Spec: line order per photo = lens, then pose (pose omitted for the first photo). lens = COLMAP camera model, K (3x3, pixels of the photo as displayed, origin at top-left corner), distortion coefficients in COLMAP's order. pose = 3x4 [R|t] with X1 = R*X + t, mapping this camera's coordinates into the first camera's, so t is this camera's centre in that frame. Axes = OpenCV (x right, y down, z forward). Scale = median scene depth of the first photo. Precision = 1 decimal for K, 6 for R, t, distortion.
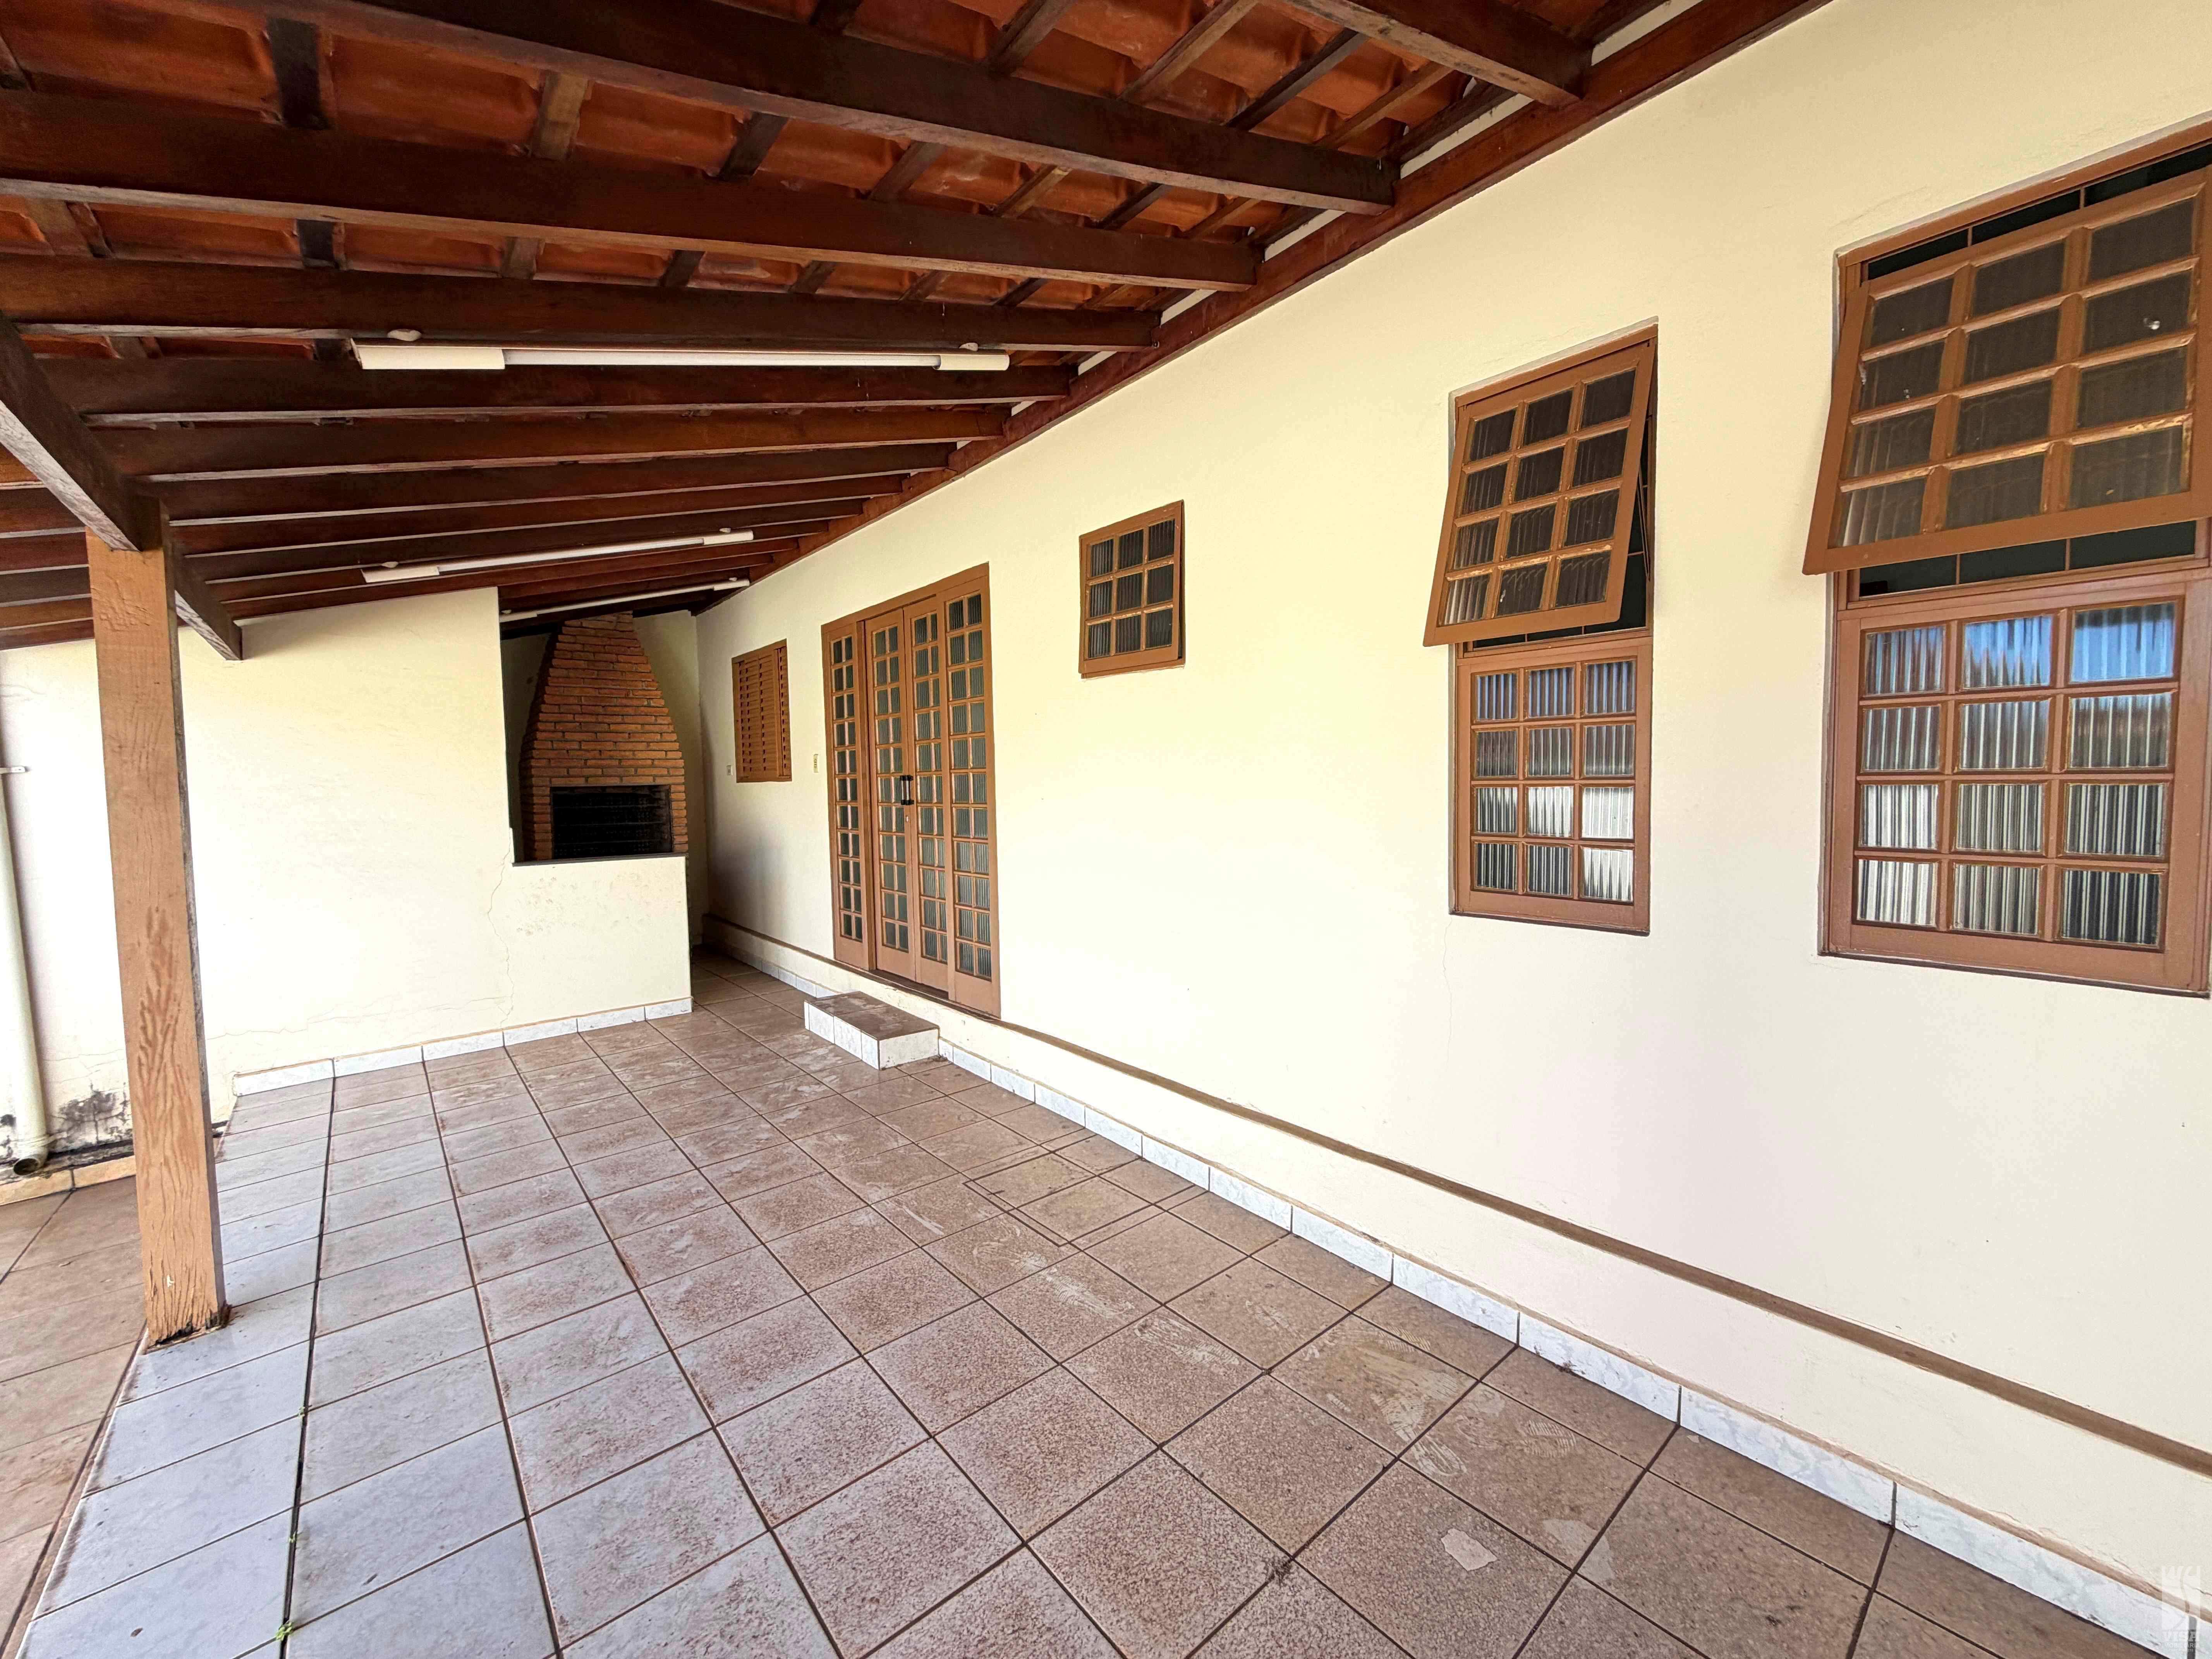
lens RADIAL K [[878.4, 0, 1109.4], [0, 878.4, 824.5], [0, 0, 1]] dist [0.000872, -0.000324]
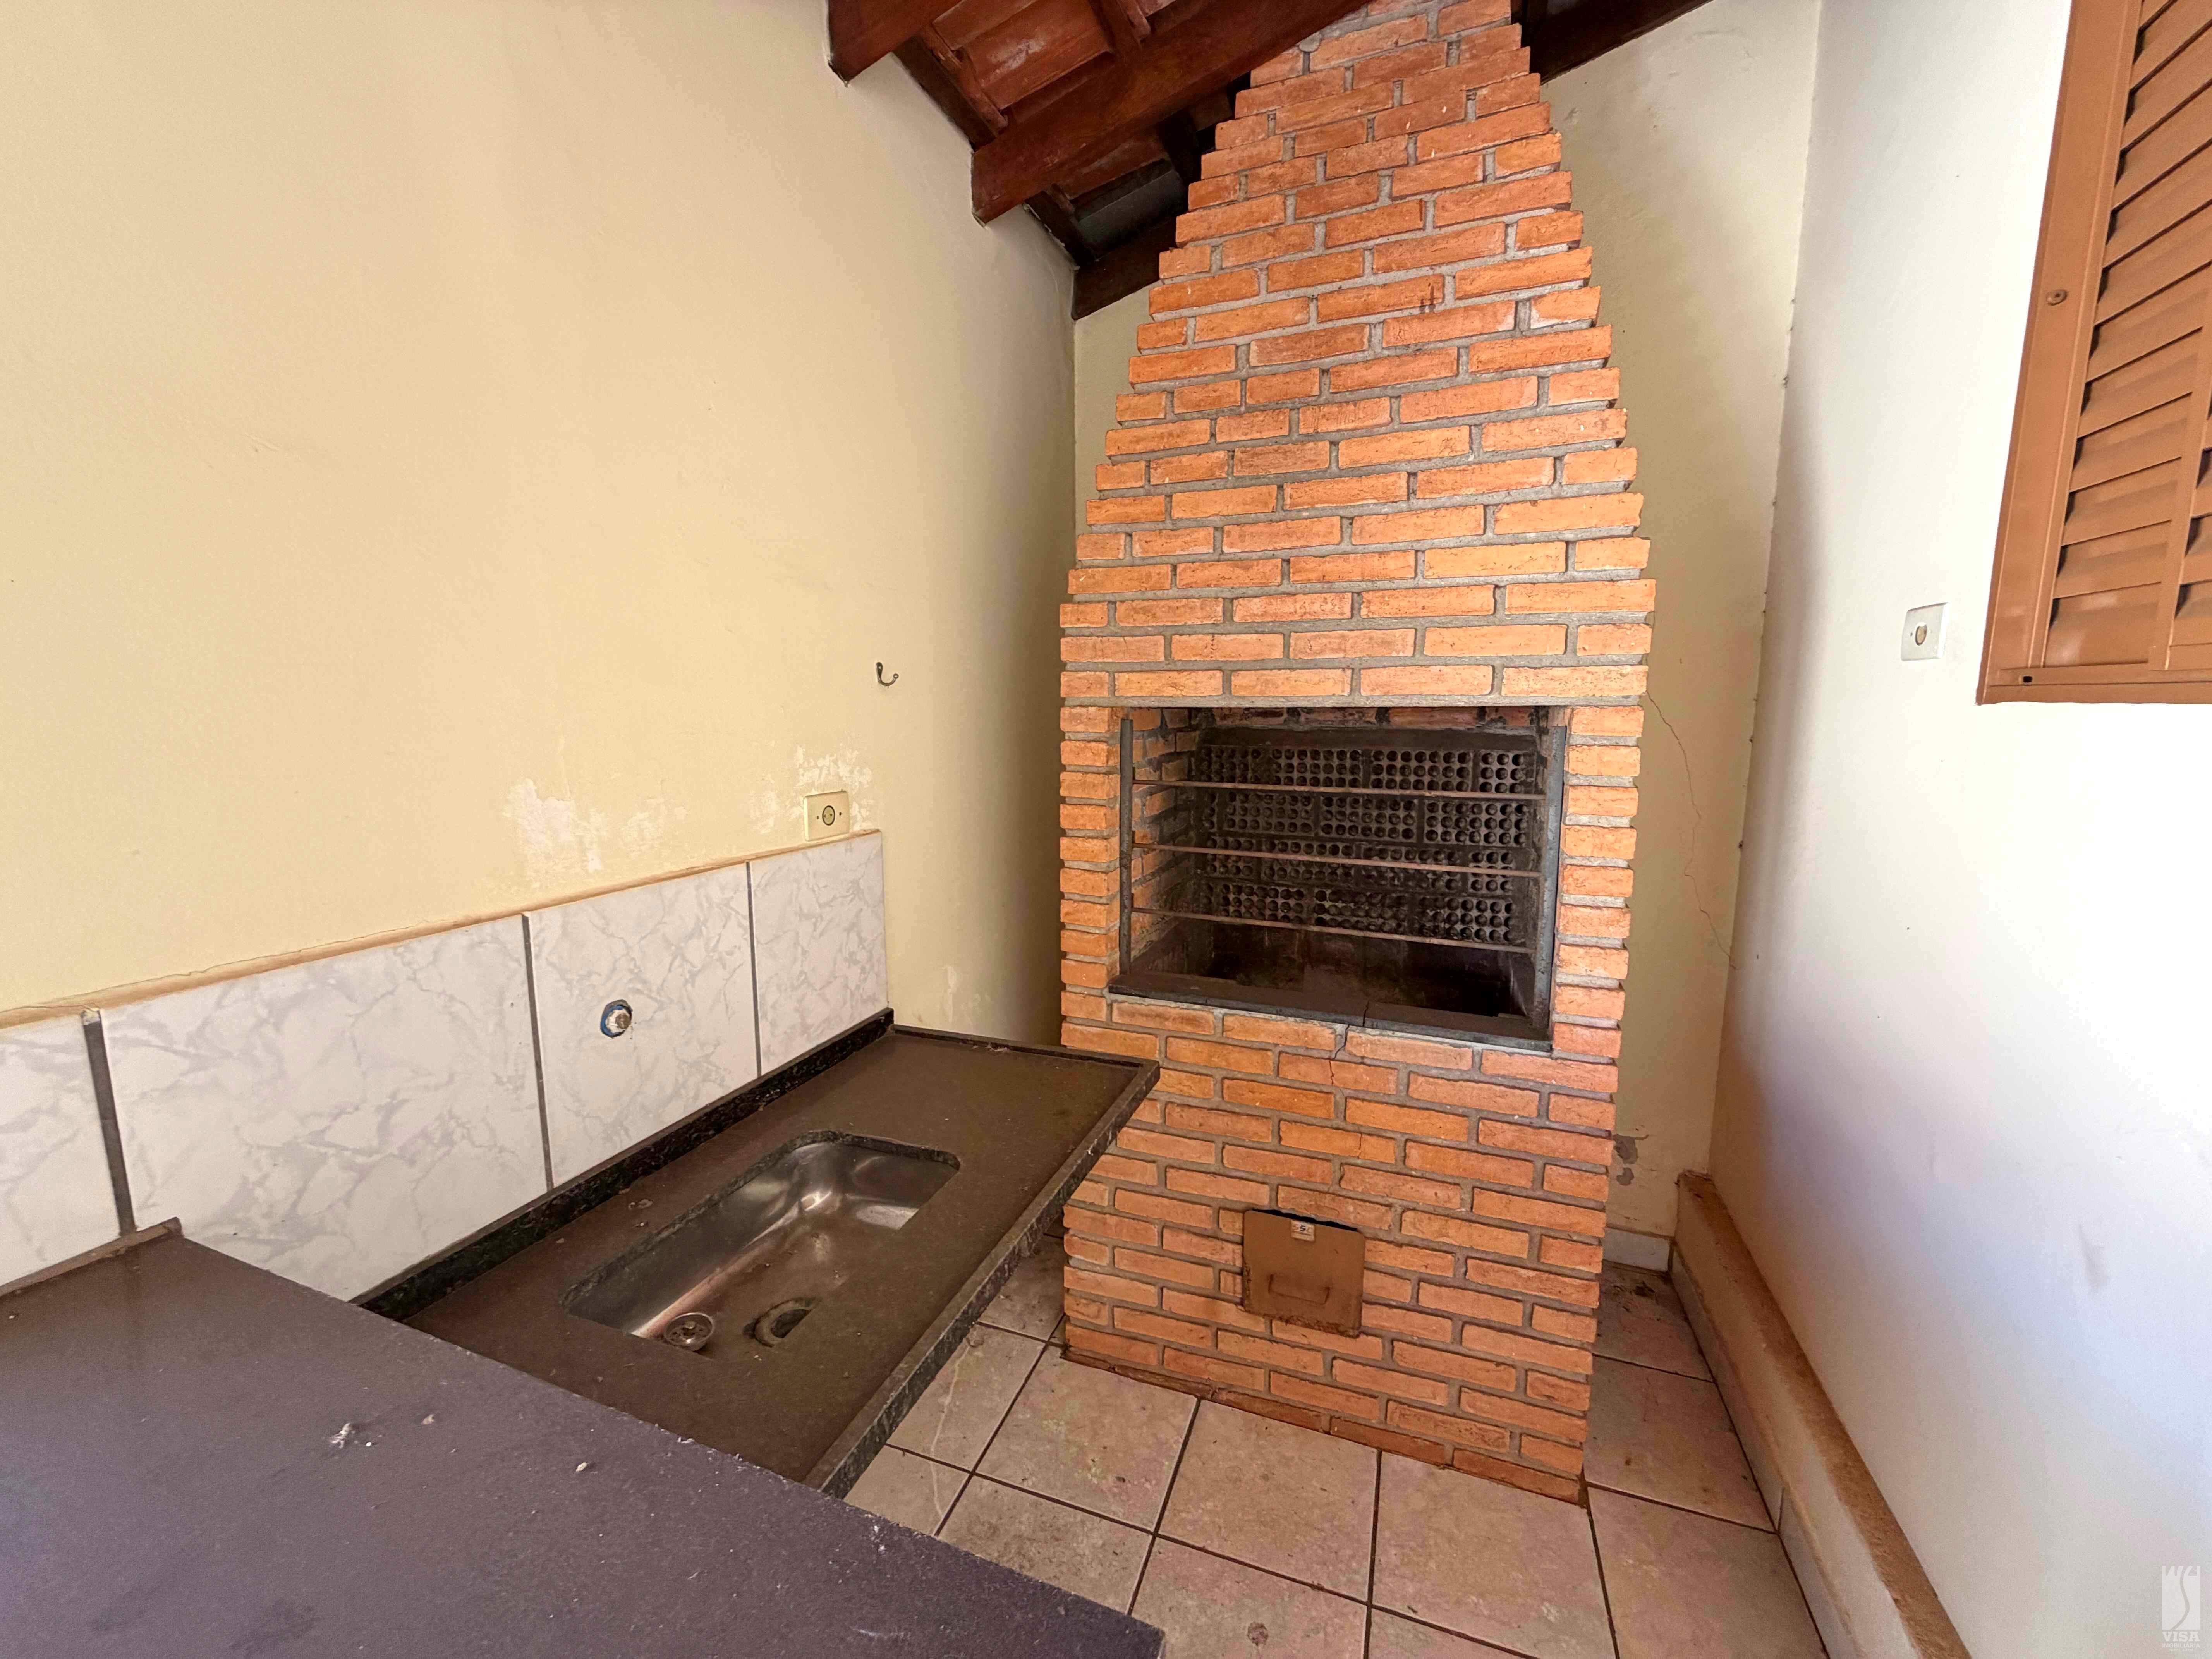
lens RADIAL K [[878.4, 0, 1112.7], [0, 878.4, 824.3], [0, 0, 1]] dist [0.000872, -0.000324]
pose [[0.490857, 0.139521, -0.859996, -0.379655], [-0.051272, 0.990009, 0.131349, -0.040341], [0.869730, -0.020379, 0.493106, 0.823651]]
